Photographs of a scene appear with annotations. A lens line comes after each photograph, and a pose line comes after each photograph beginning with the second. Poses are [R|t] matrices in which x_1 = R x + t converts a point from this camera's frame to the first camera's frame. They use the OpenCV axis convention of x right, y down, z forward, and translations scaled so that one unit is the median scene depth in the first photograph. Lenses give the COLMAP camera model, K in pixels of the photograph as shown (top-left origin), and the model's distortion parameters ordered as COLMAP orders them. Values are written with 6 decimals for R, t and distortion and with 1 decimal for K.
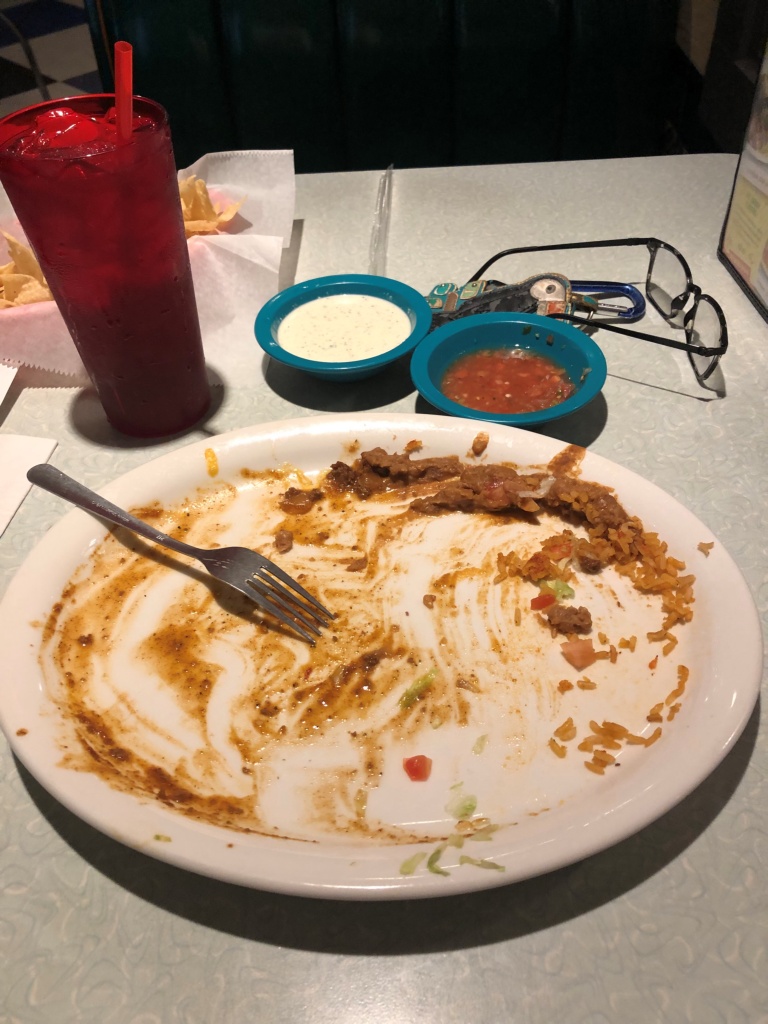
lens RADIAL K [[840.3, 0, 385.8], [0, 840.3, 509.2], [0, 0, 1]] dist [0.005811, -0.044193]
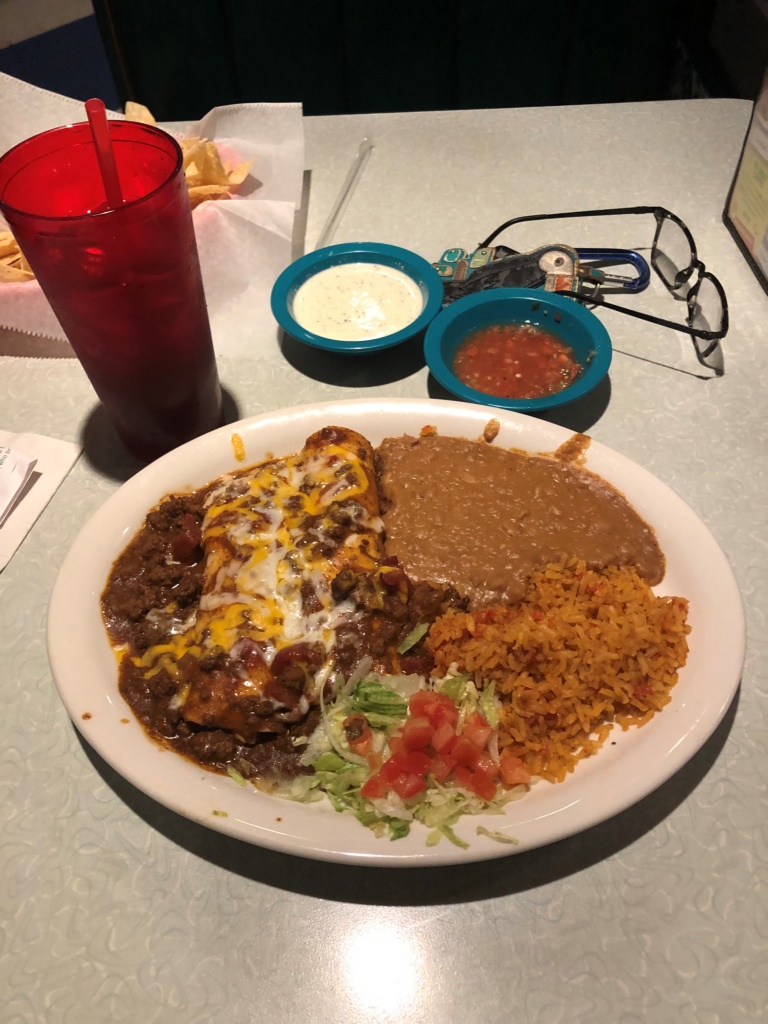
lens RADIAL K [[840.3, 0, 384.6], [0, 840.3, 512.0], [0, 0, 1]] dist [0.005811, -0.044193]
pose [[0.999918, -0.001196, 0.012760, -0.035134], [-0.000515, 0.991085, 0.133227, -0.113312], [-0.012806, -0.133223, 0.991003, -0.061626]]
